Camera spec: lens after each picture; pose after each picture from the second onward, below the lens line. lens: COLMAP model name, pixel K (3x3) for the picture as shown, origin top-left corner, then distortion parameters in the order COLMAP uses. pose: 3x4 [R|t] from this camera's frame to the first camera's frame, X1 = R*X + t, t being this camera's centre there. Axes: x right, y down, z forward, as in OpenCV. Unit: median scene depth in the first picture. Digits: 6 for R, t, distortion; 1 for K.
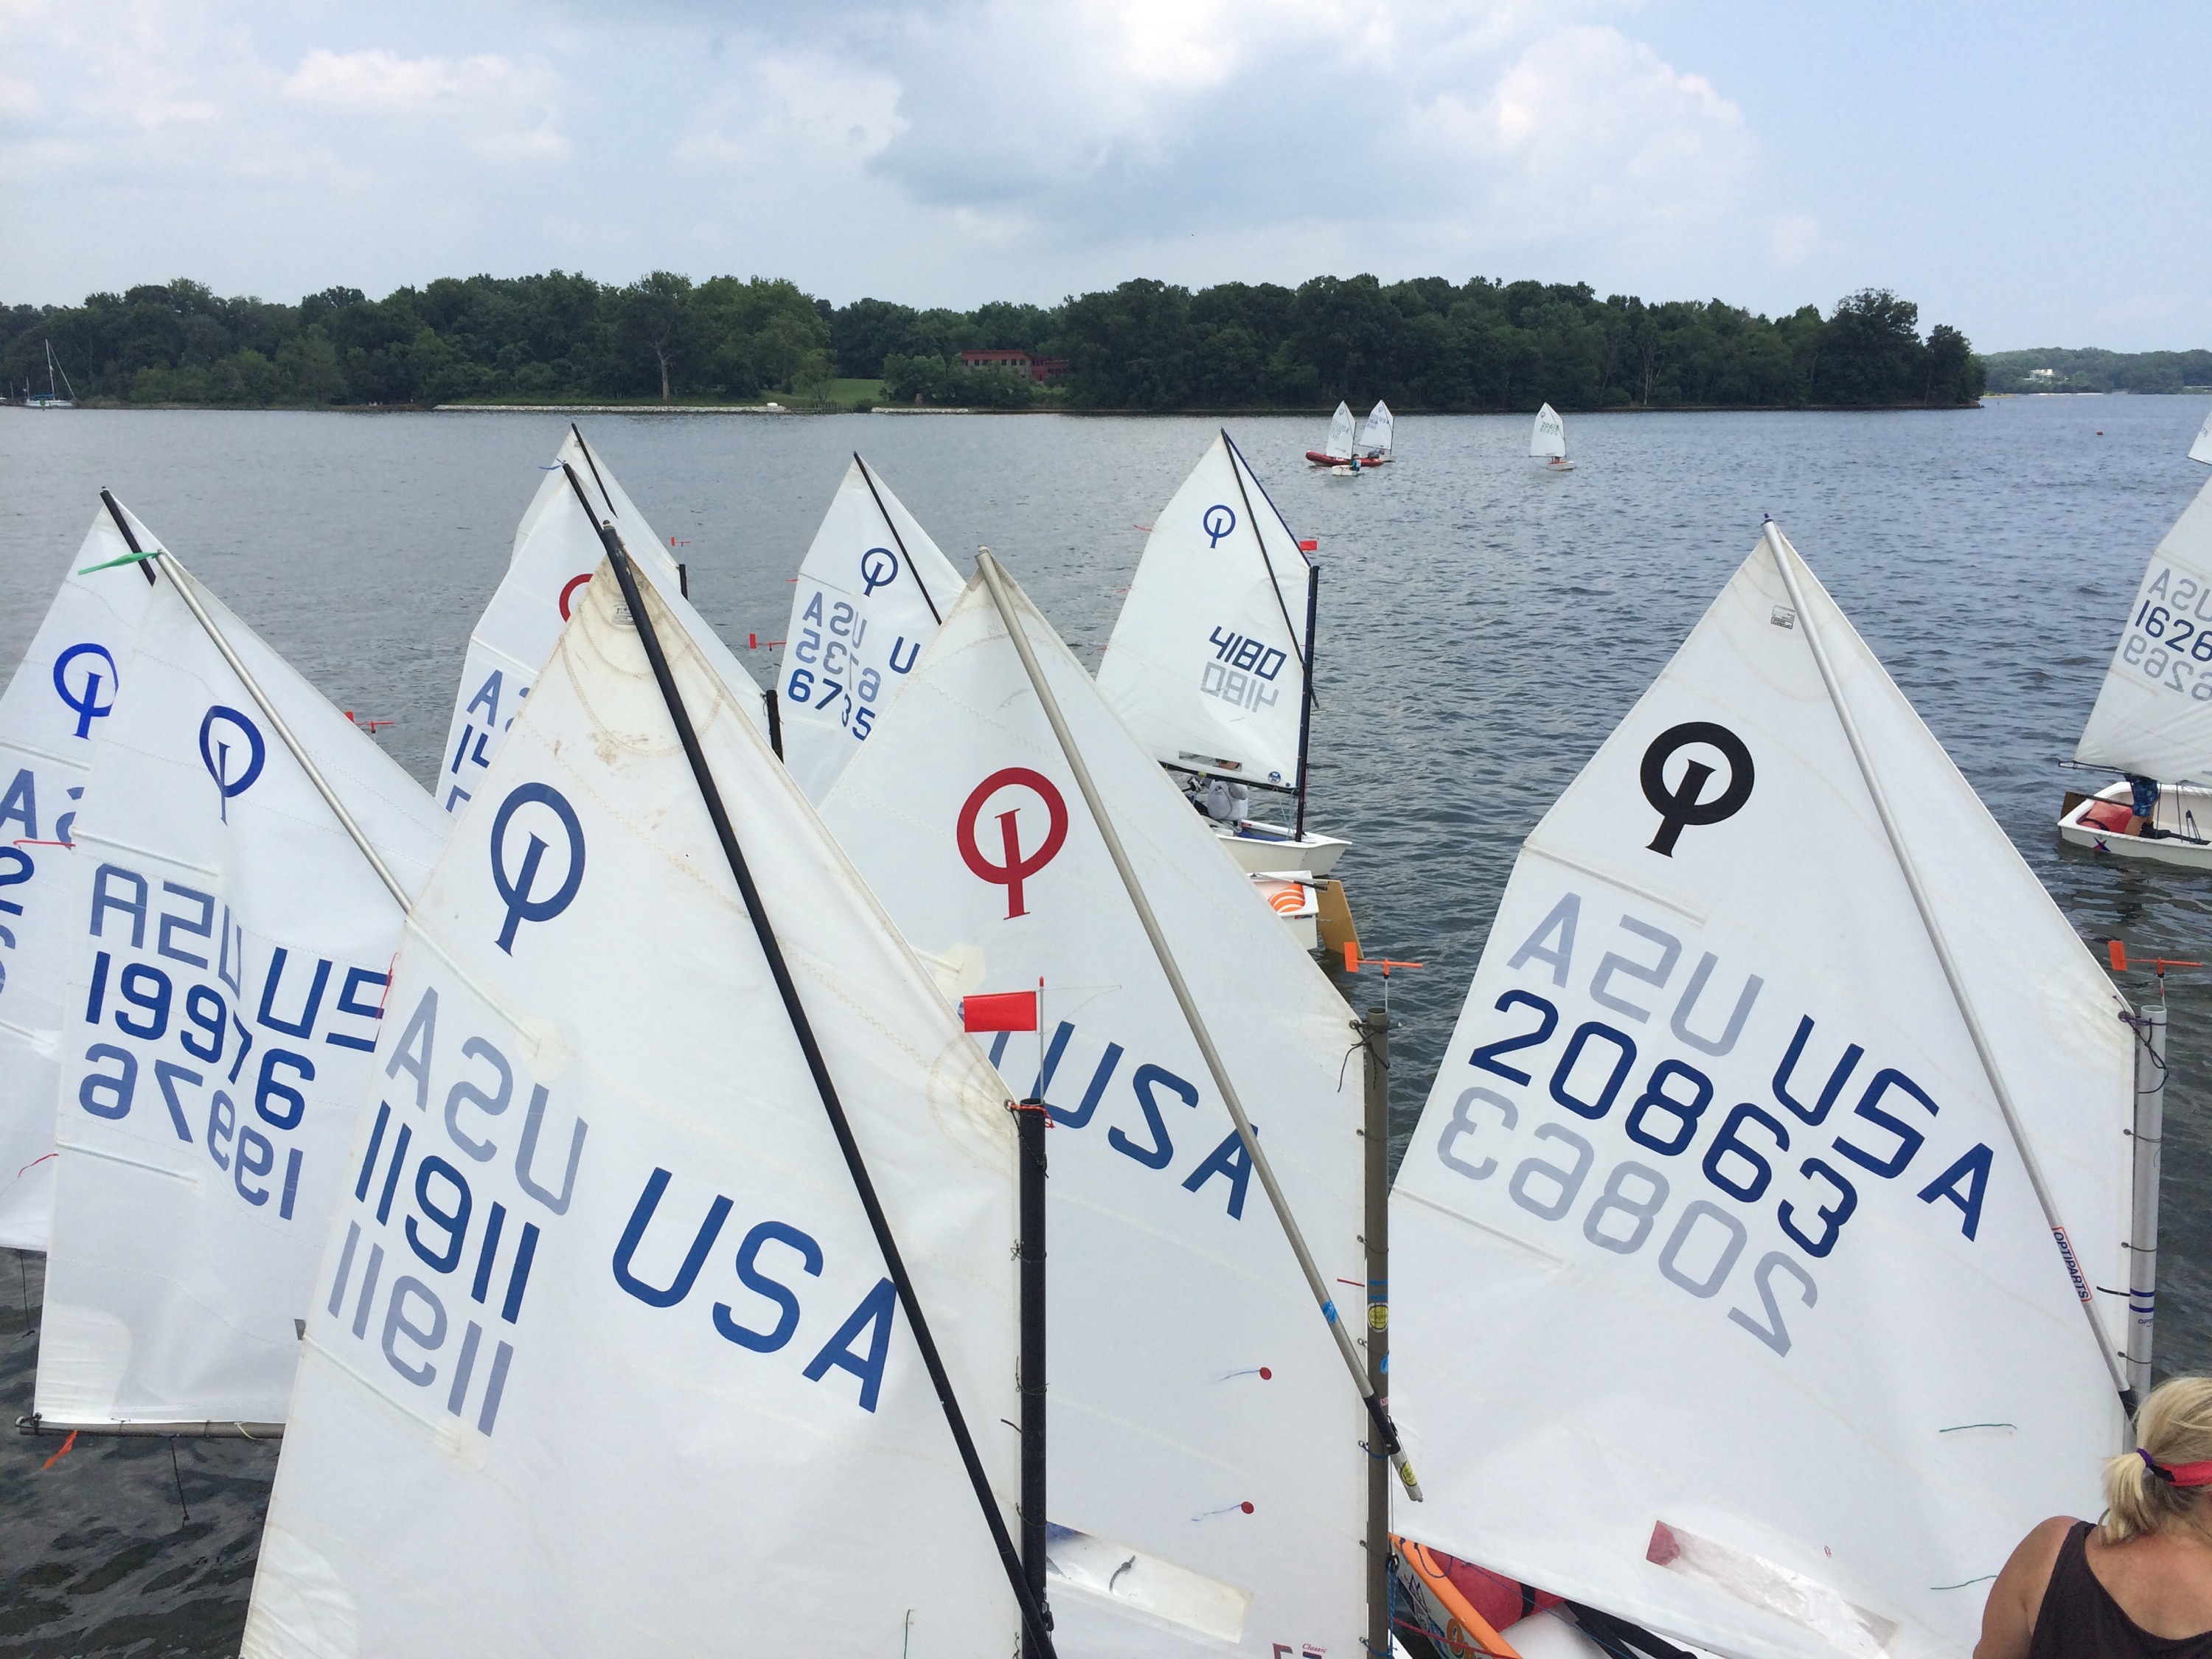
lens RADIAL K [[1906.6, 0, 1110.6], [0, 1906.6, 822.9], [0, 0, 1]] dist [0.091209, -0.119991]
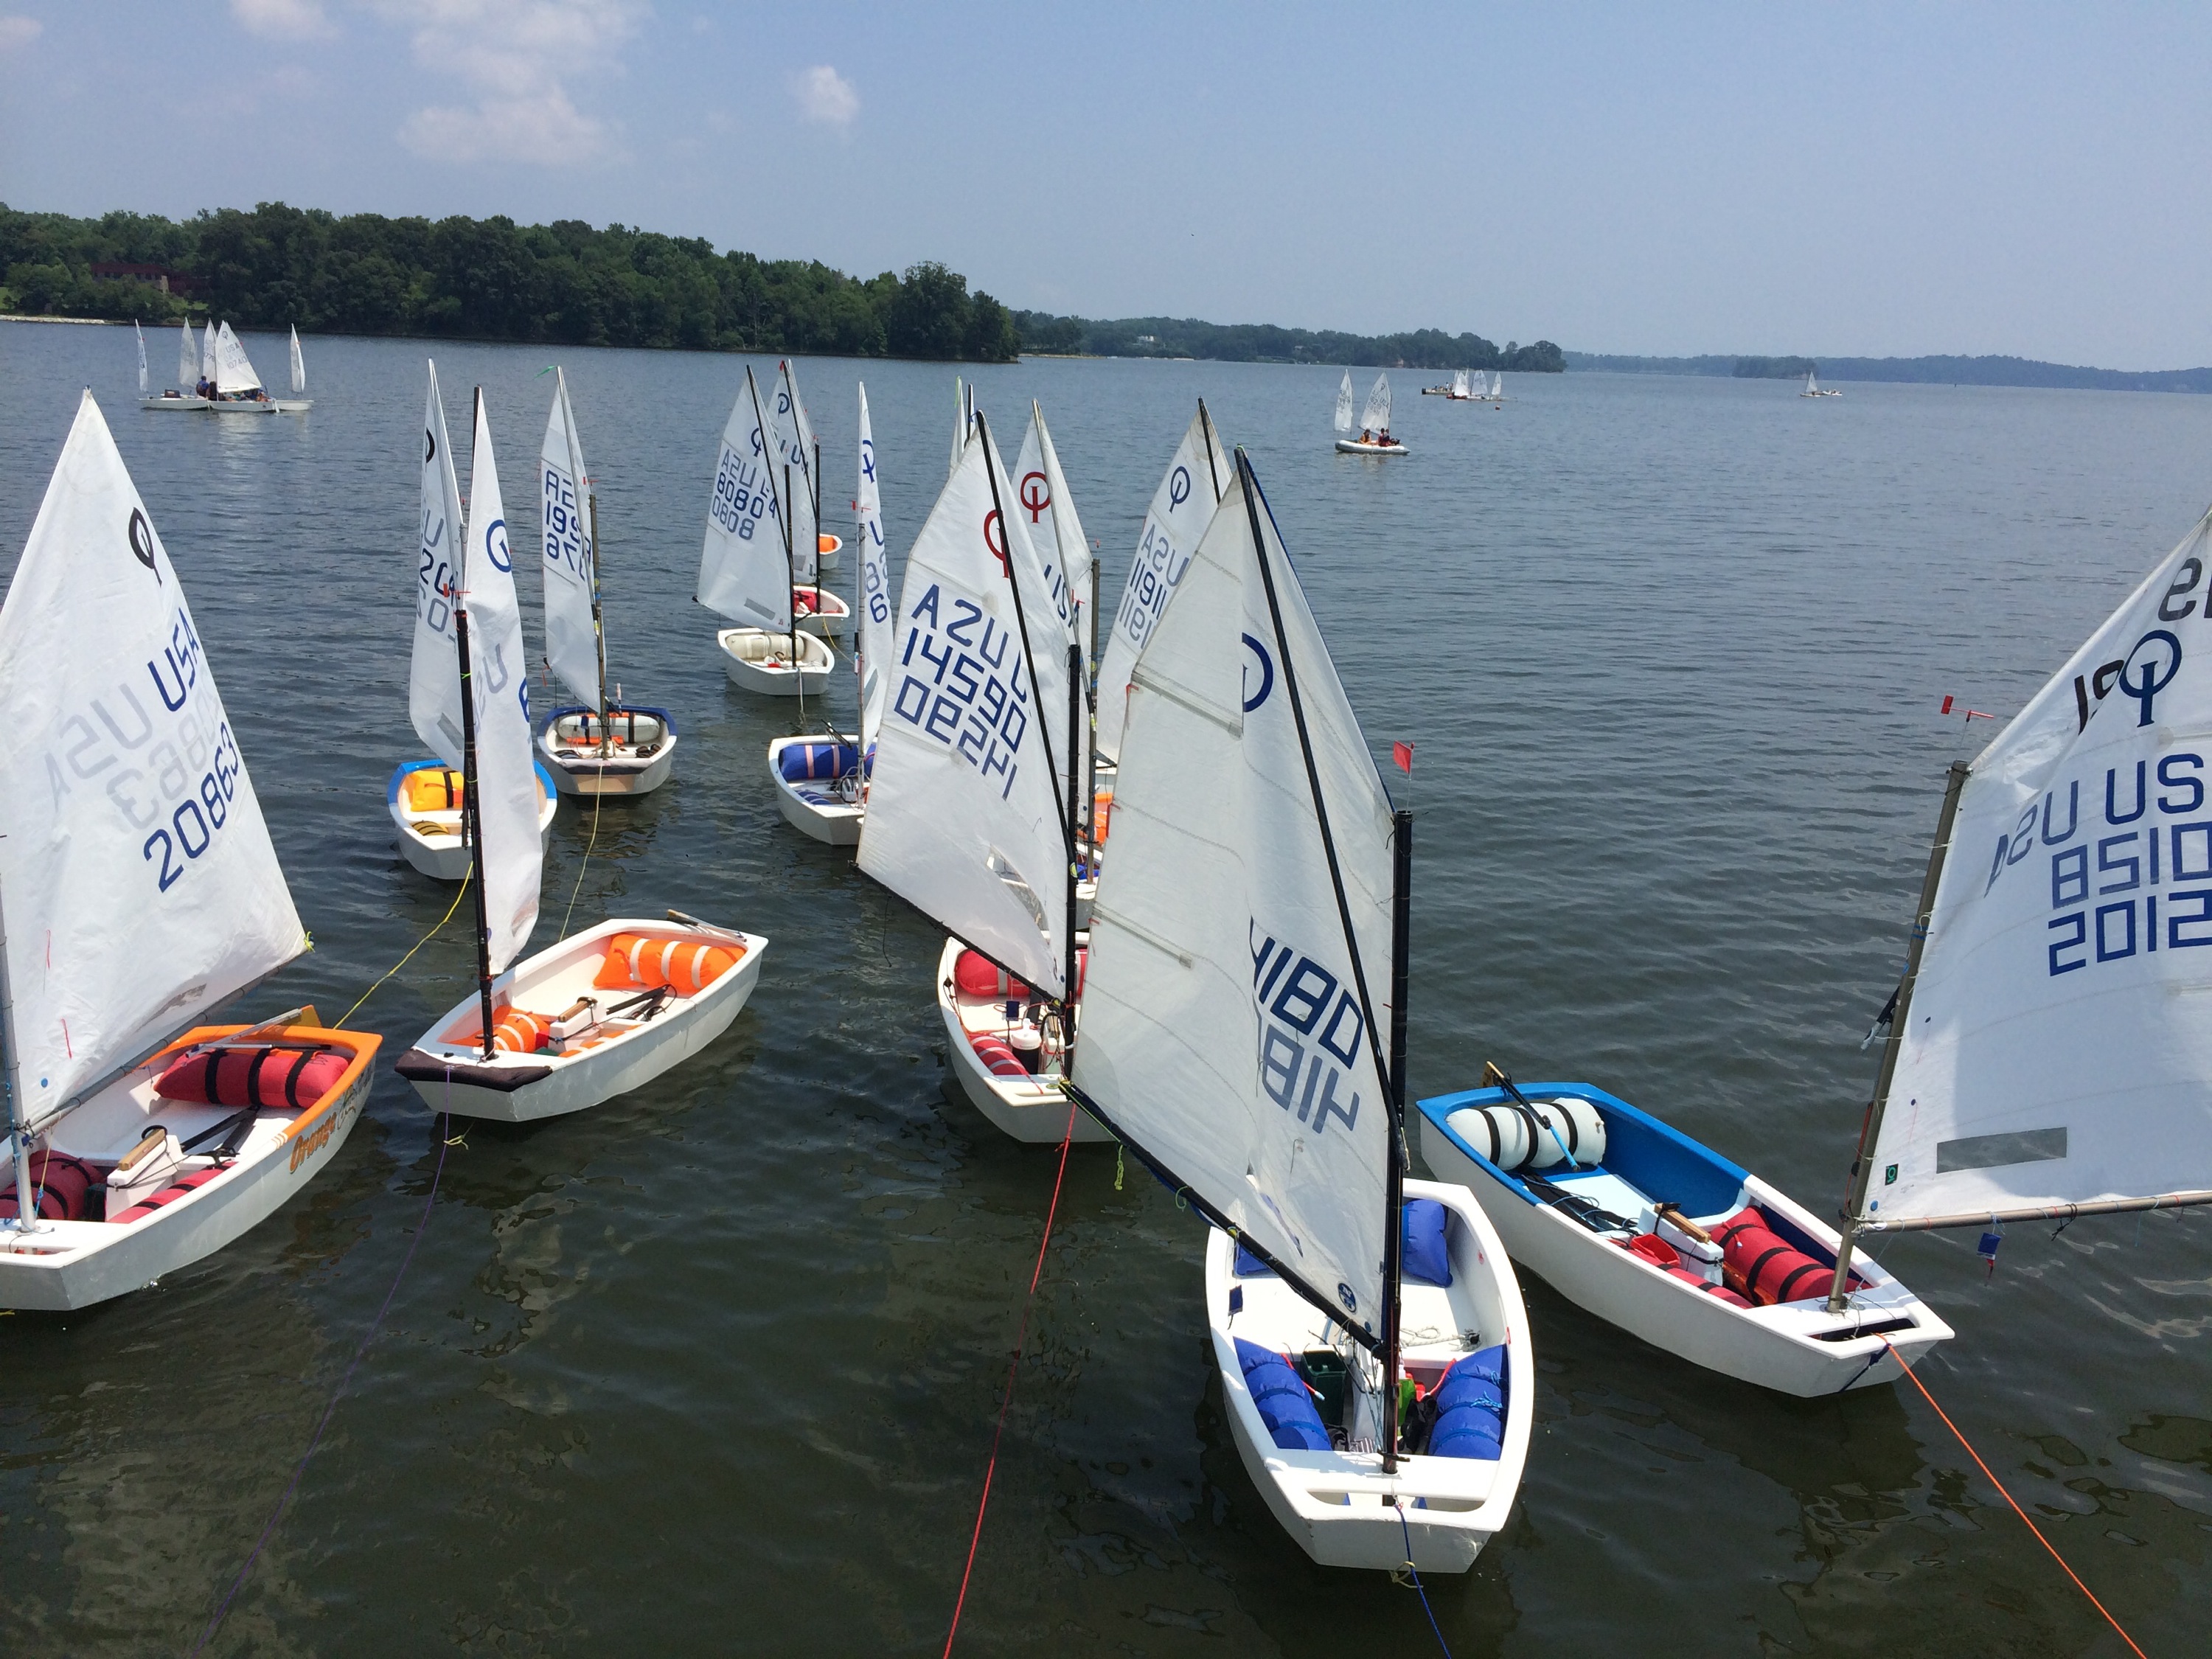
lens RADIAL K [[1906.6, 0, 1107.7], [0, 1906.6, 822.4], [0, 0, 1]] dist [0.091209, -0.119991]
pose [[0.919857, -0.057518, 0.388014, 0.002108], [0.046316, 0.998197, 0.038171, 0.036791], [-0.389510, -0.017140, 0.920863, -0.167213]]
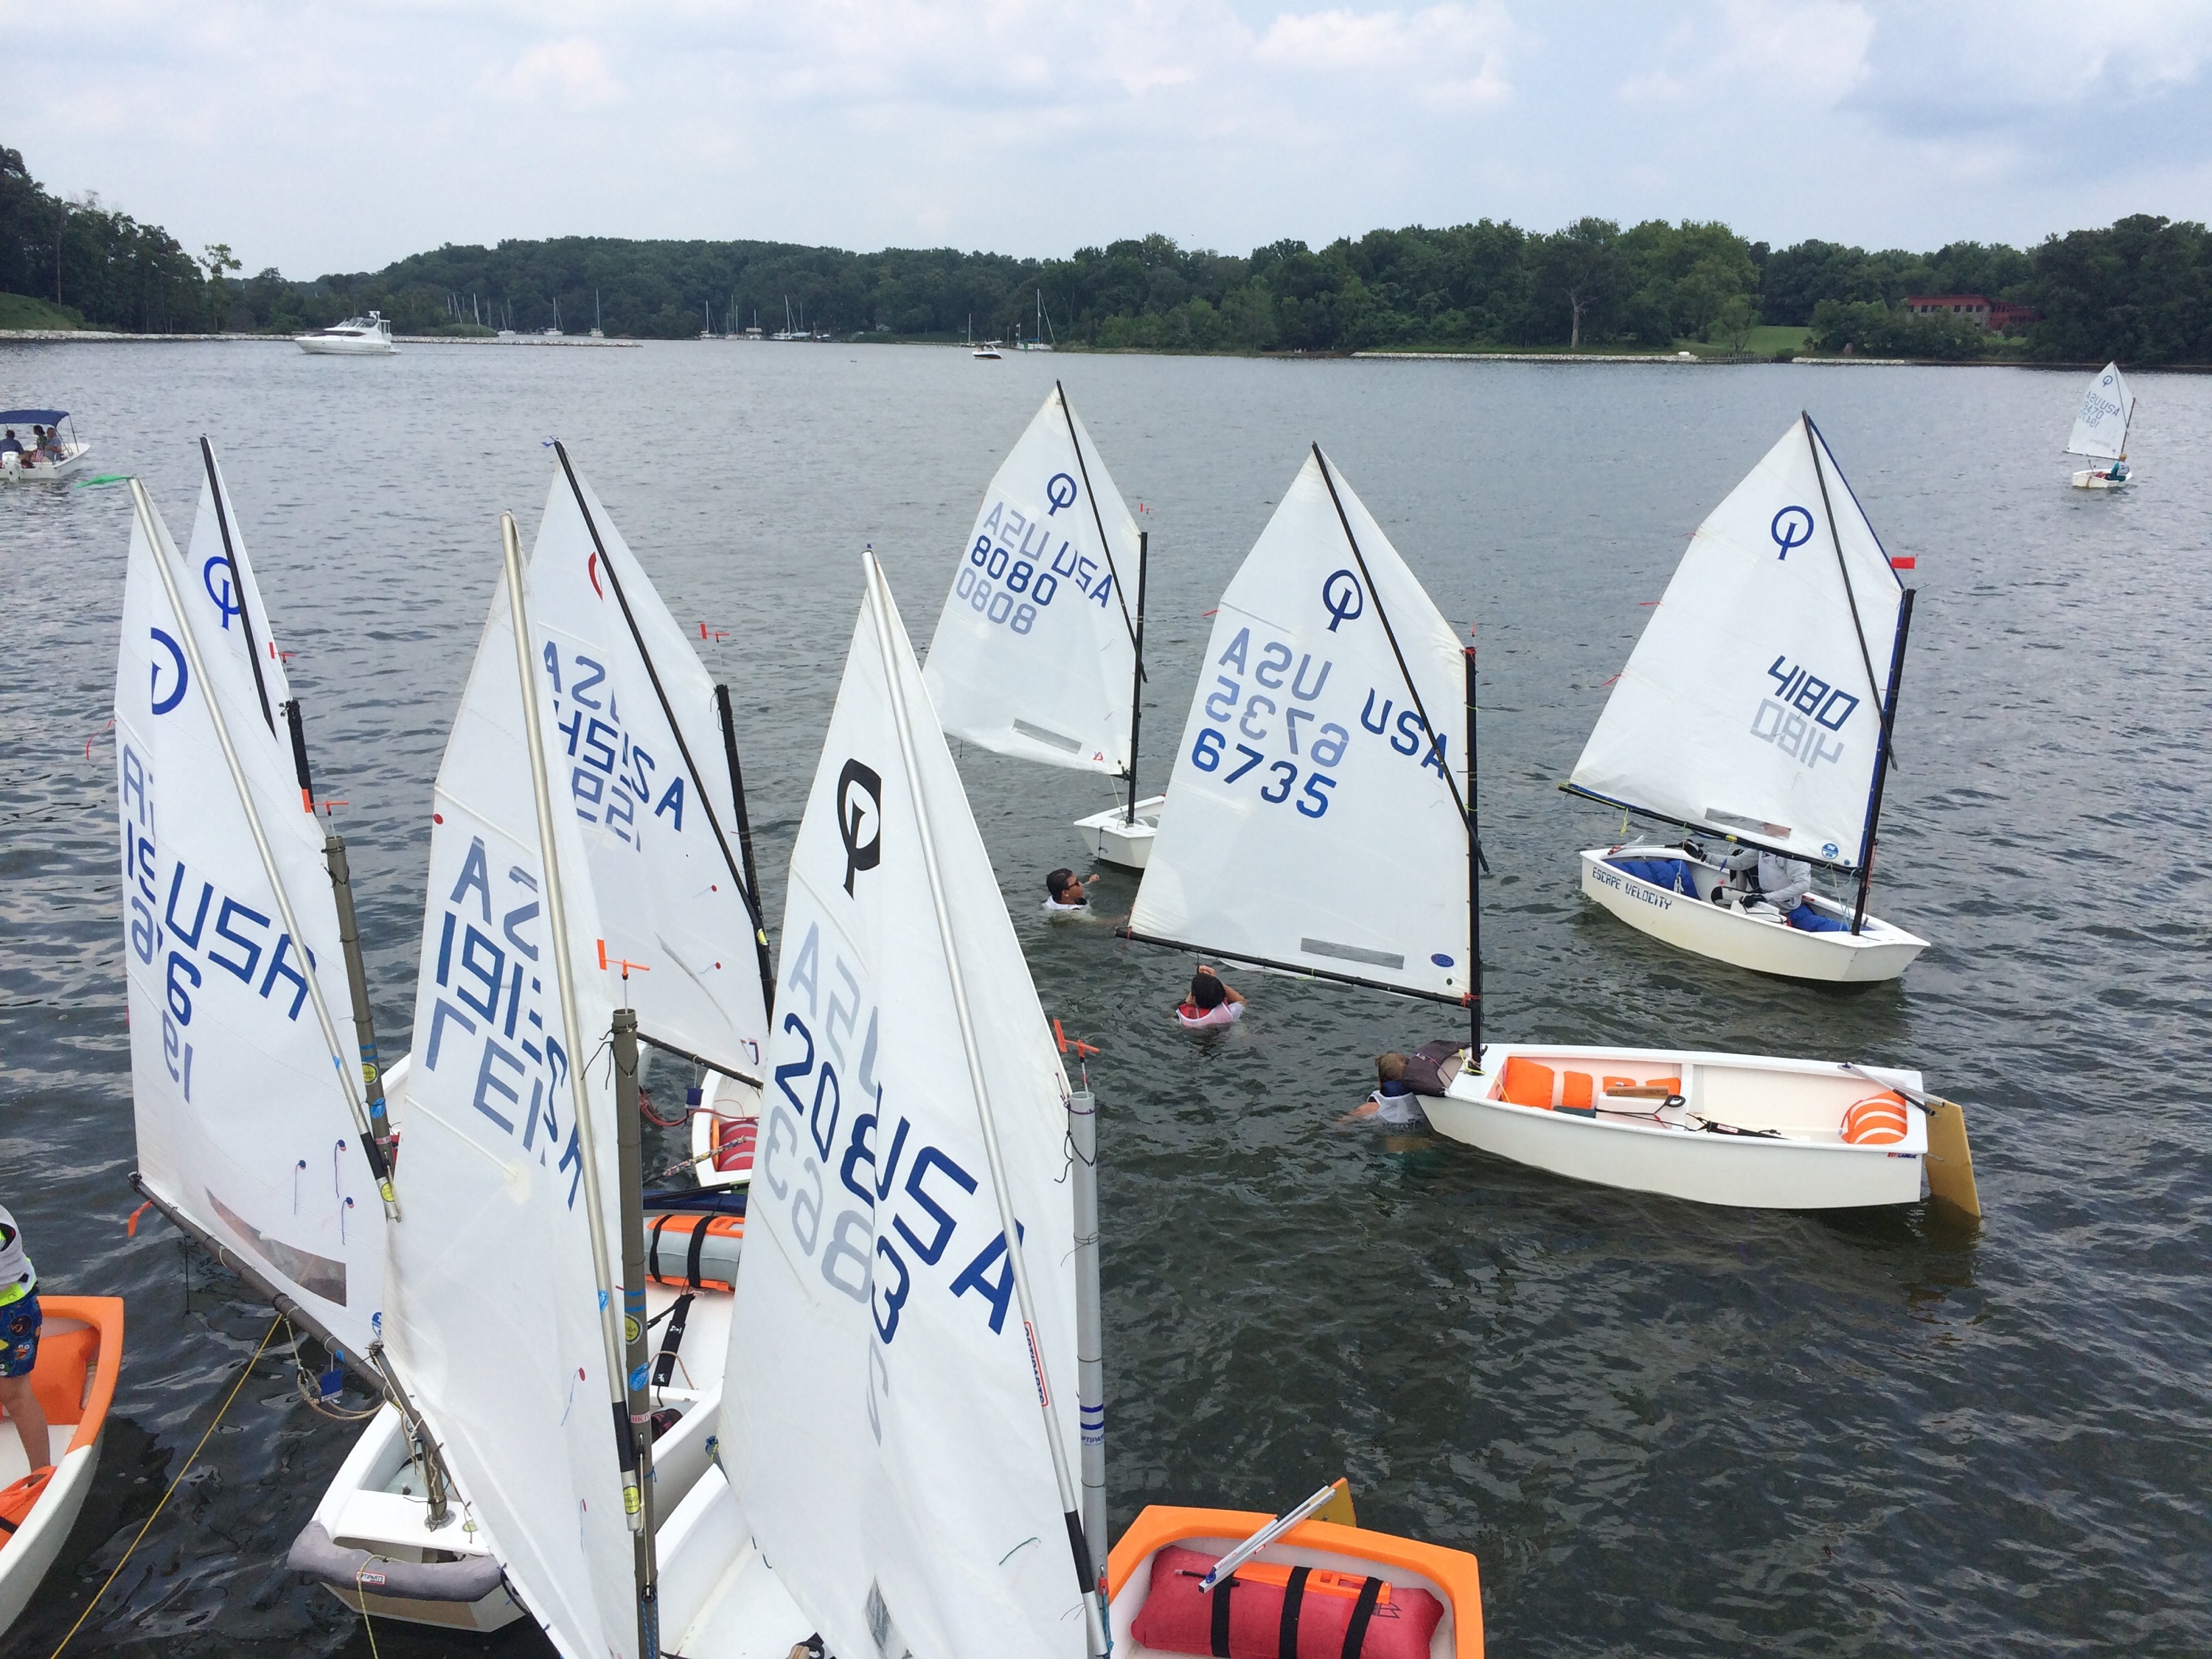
lens RADIAL K [[1906.6, 0, 1101.6], [0, 1906.6, 811.9], [0, 0, 1]] dist [0.091209, -0.119991]
pose [[0.894436, 0.122311, -0.430144, 0.005859], [-0.113548, 0.992463, 0.046095, -0.001603], [0.432539, 0.007613, 0.901583, 0.005552]]
